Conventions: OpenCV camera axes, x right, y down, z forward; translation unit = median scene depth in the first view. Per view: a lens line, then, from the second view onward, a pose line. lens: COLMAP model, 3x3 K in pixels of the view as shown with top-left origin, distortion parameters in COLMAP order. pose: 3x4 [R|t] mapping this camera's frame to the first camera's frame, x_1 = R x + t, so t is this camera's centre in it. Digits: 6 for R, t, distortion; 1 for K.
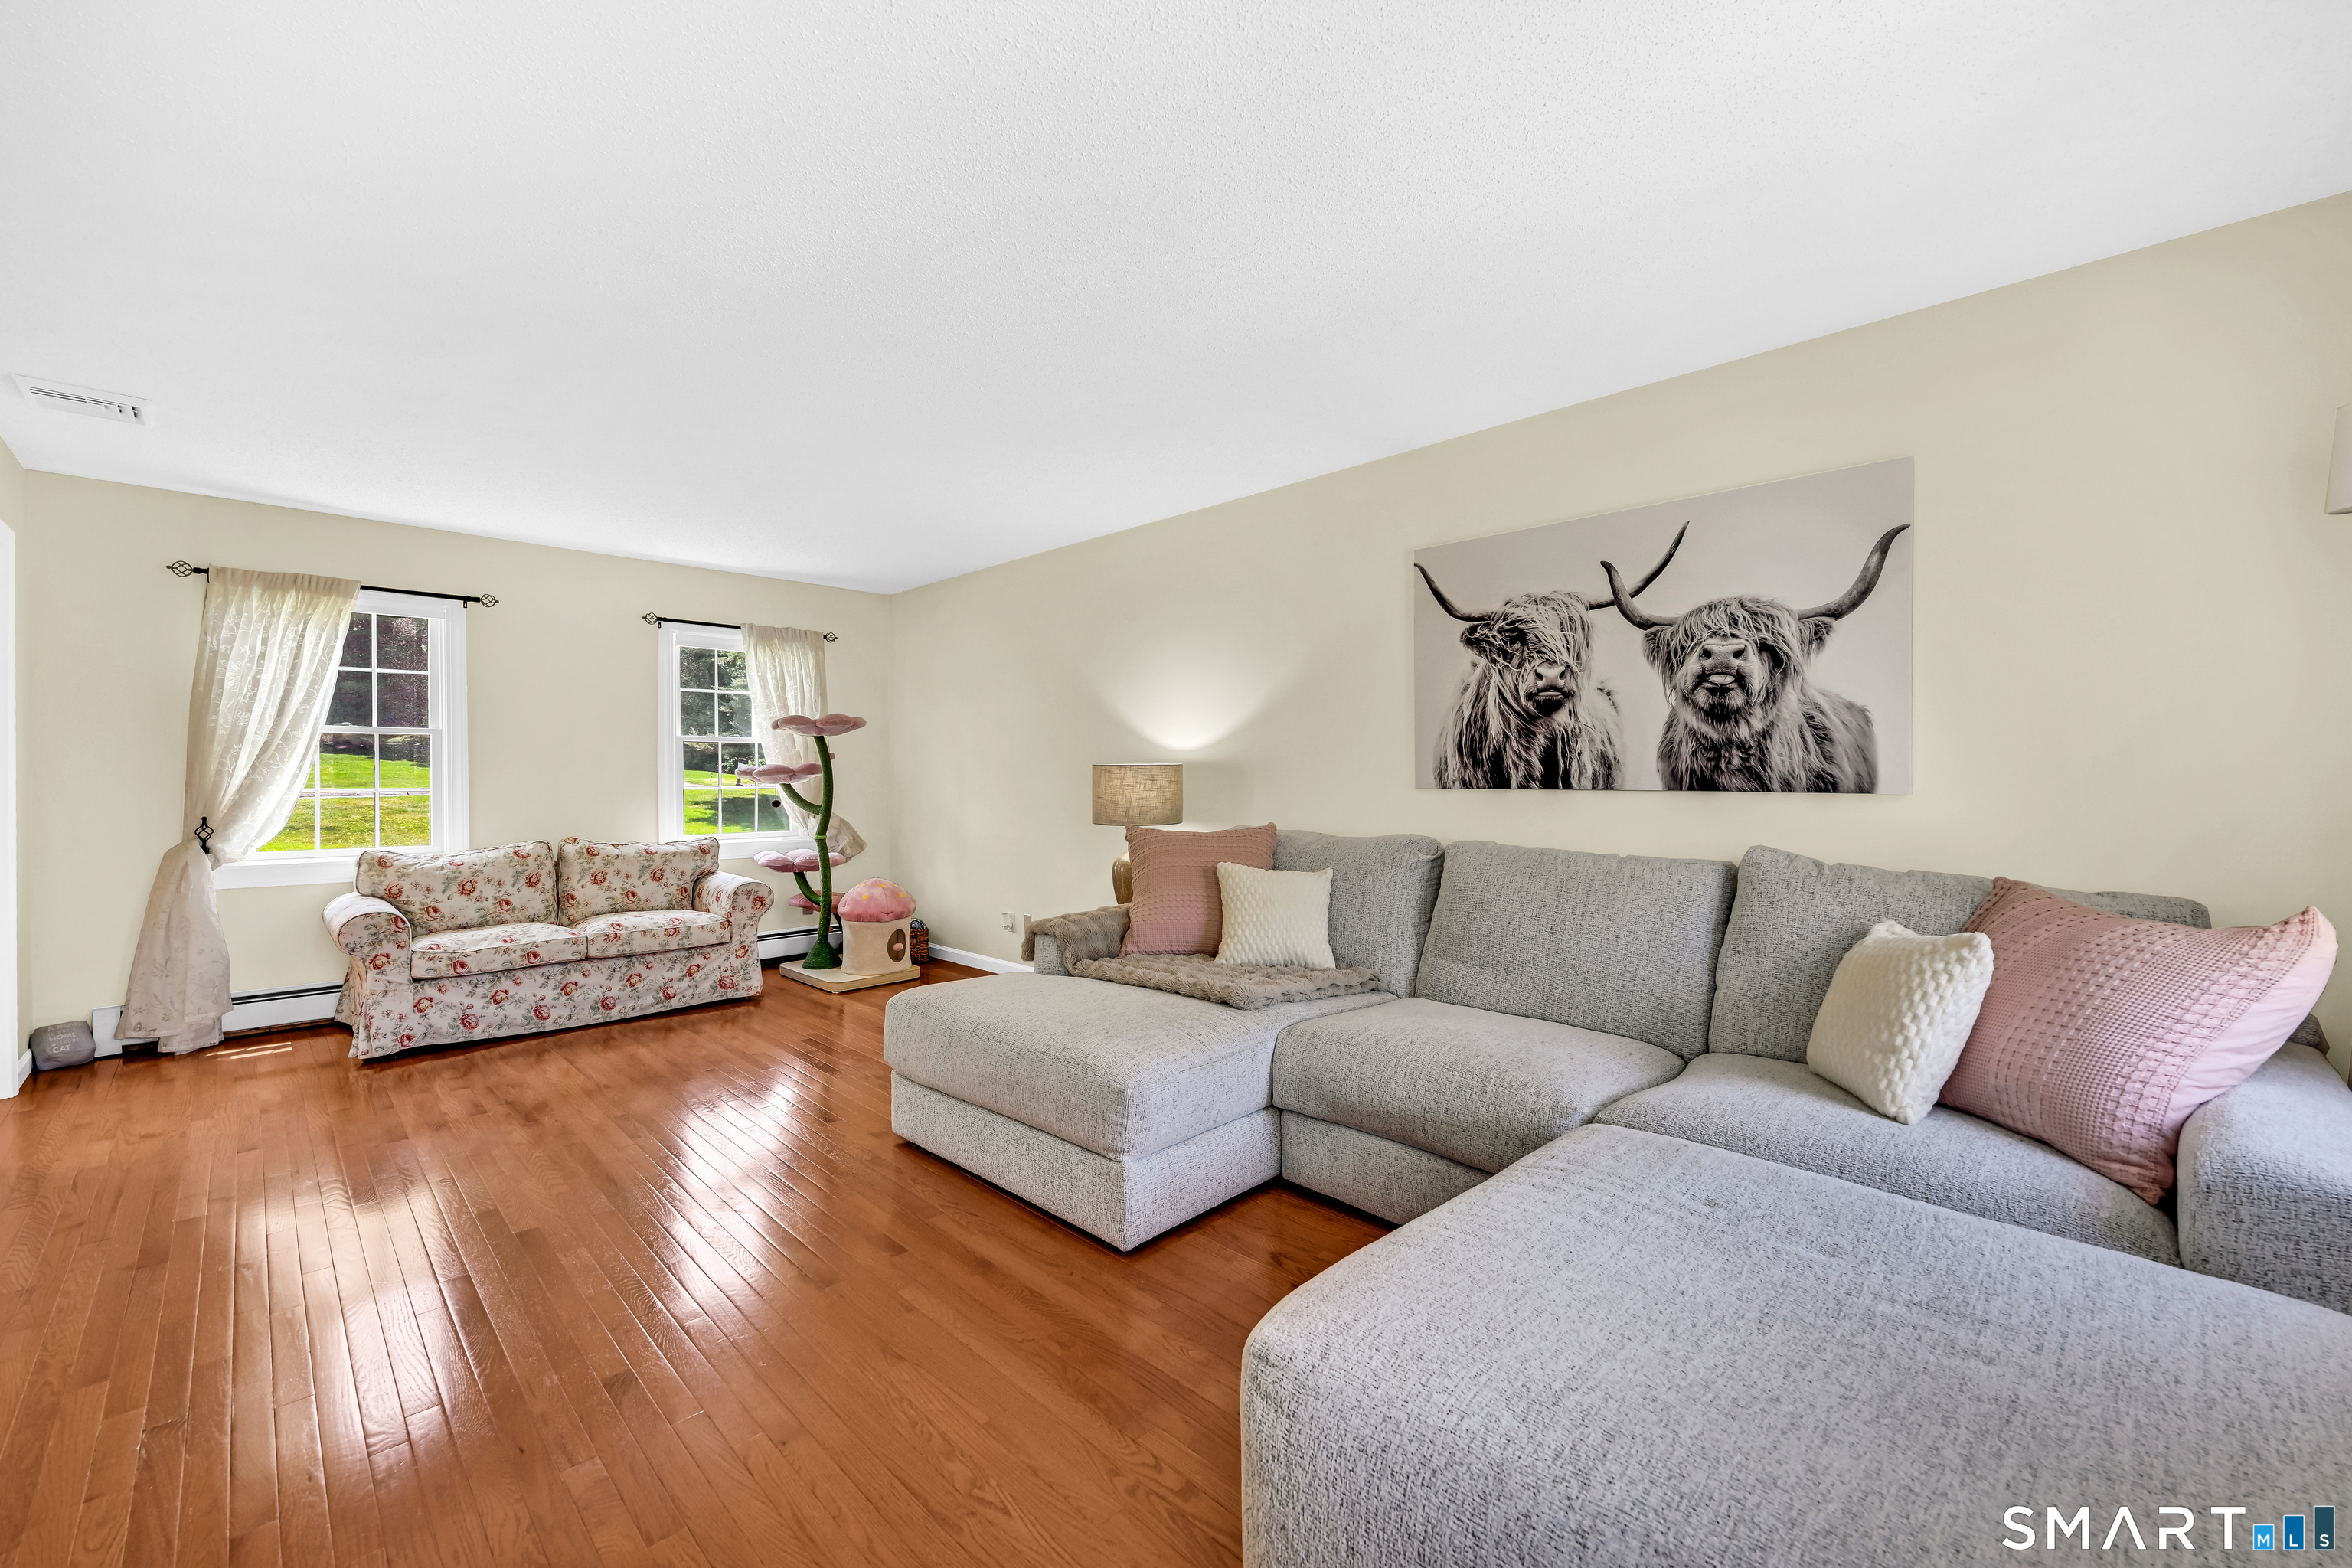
lens RADIAL K [[937.6, 0, 1172.9], [0, 937.6, 781.8], [0, 0, 1]] dist [-0.002935, -0.000431]
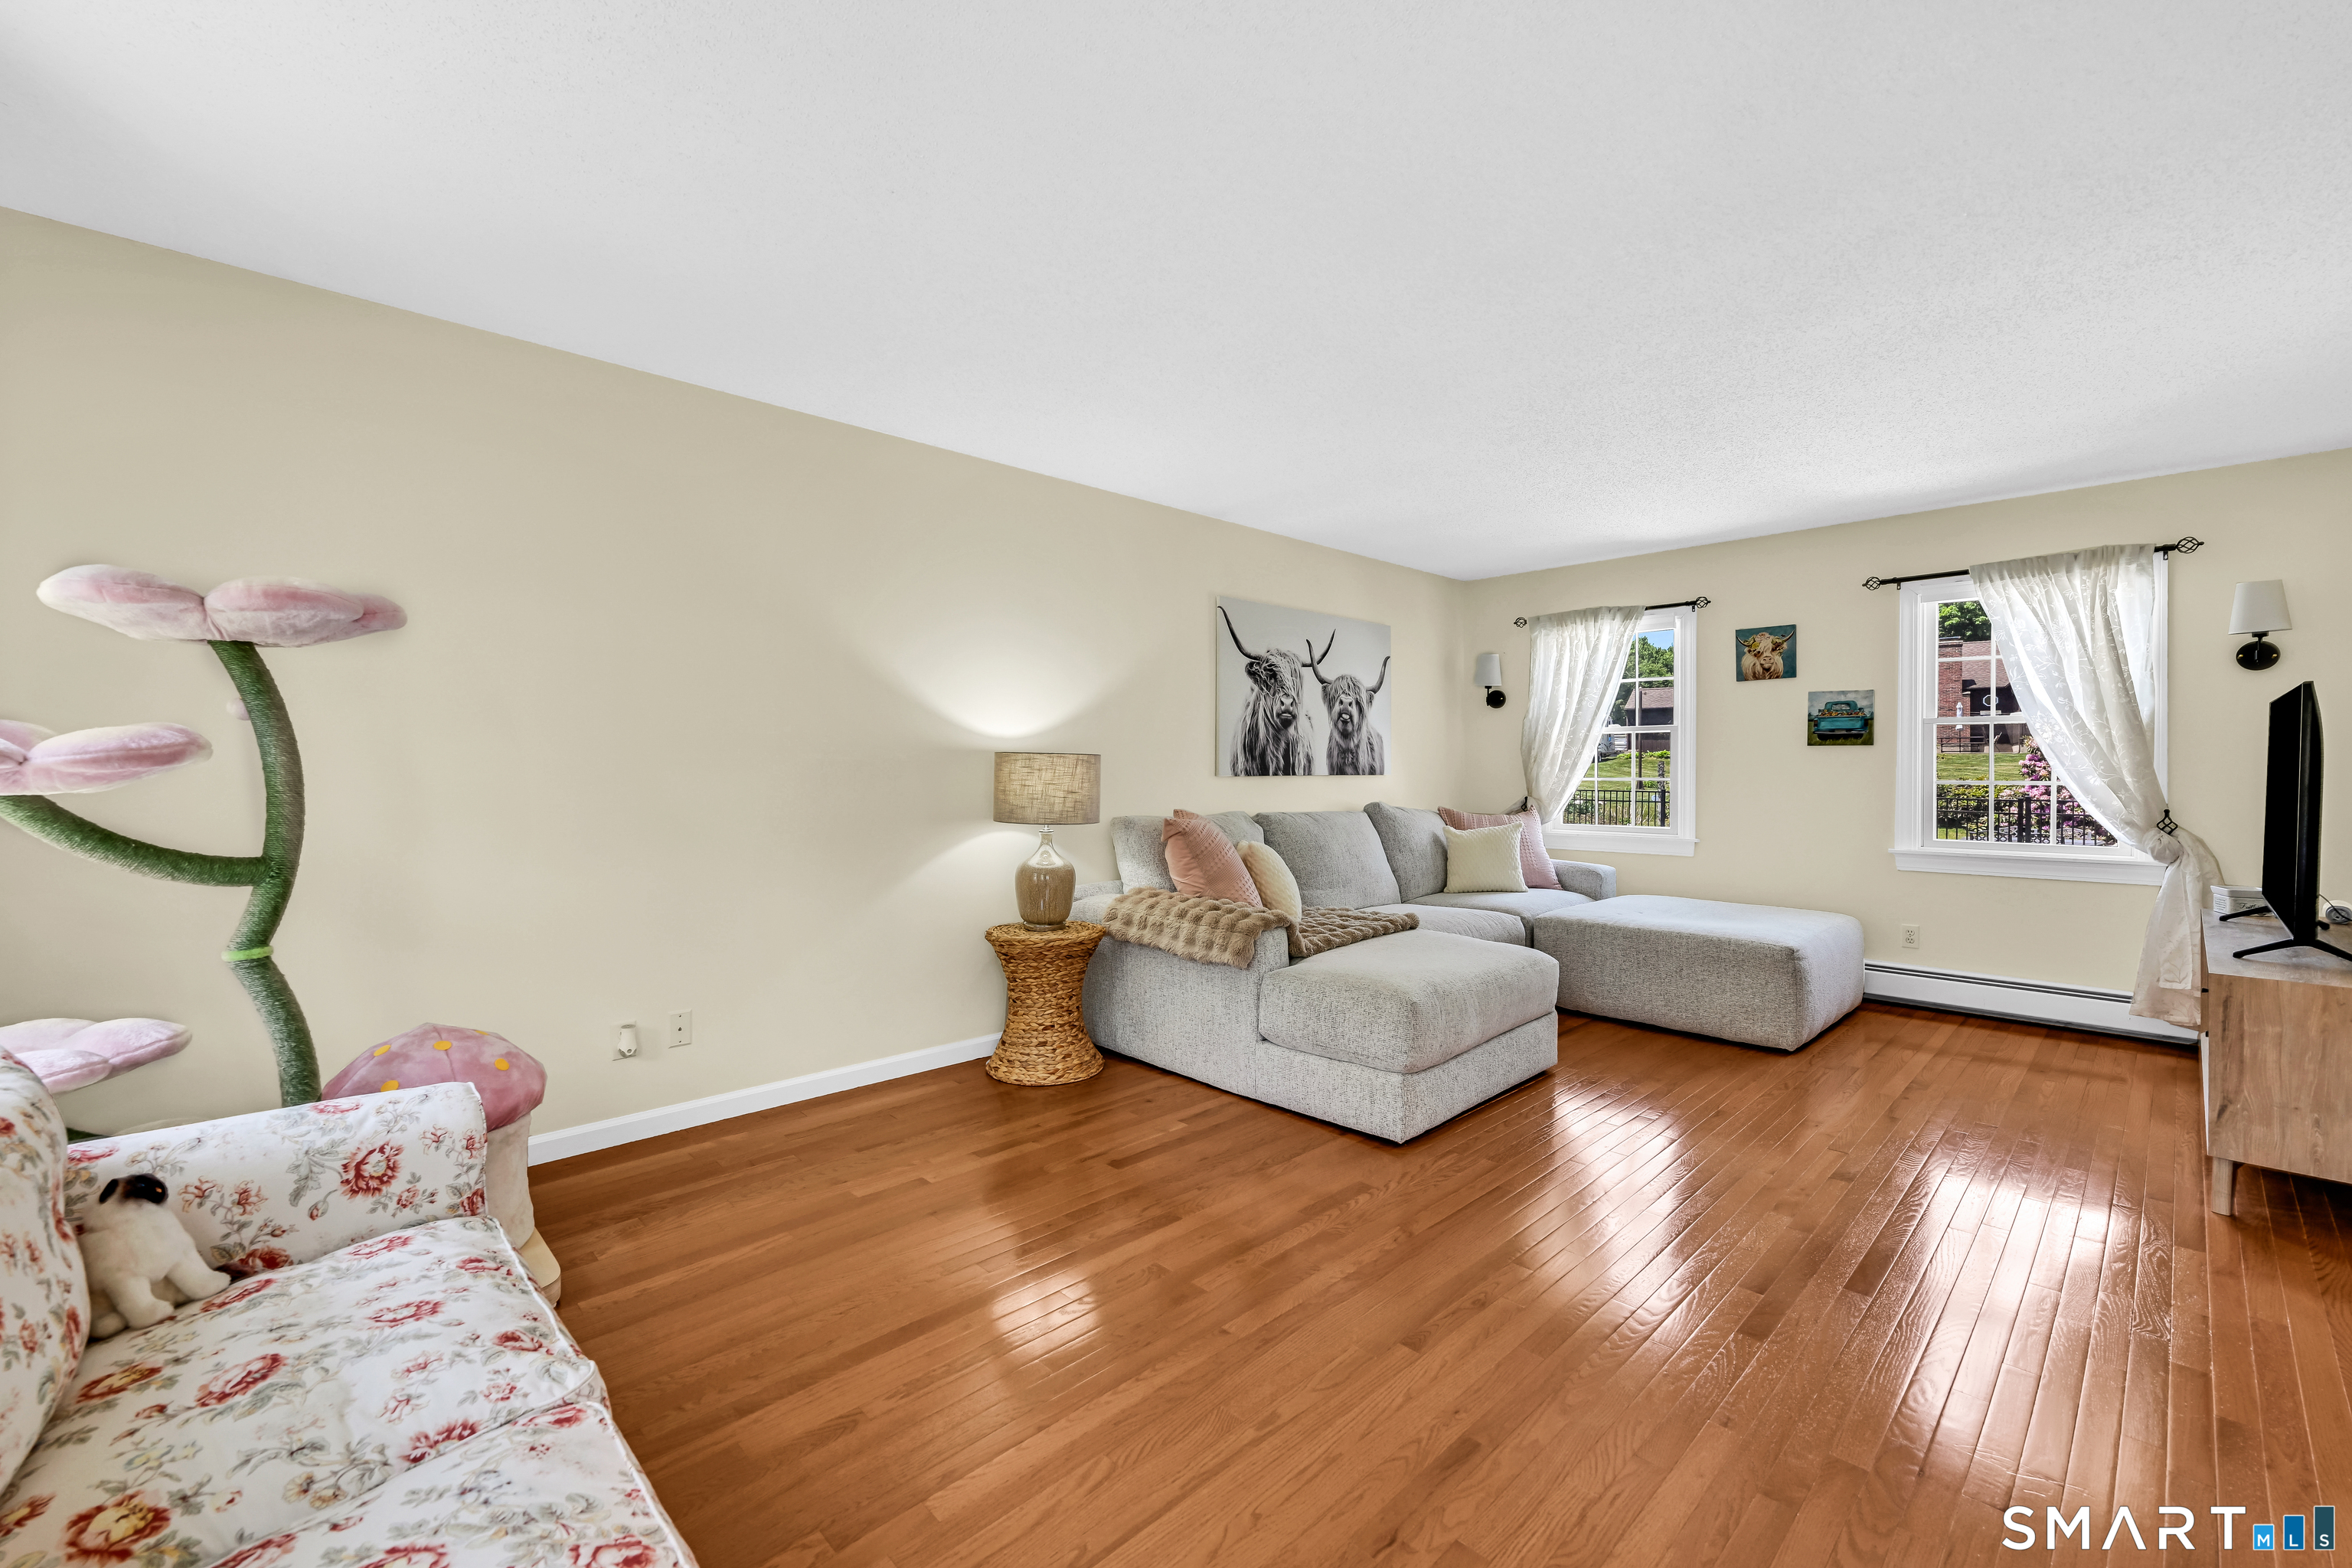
lens RADIAL K [[937.6, 0, 1173.0], [0, 937.6, 780.3], [0, 0, 1]] dist [-0.002935, -0.000431]
pose [[0.043900, -0.012645, 0.998956, -1.220812], [0.005231, 0.999909, 0.012427, -0.004975], [-0.999022, 0.004680, 0.043962, 1.156692]]
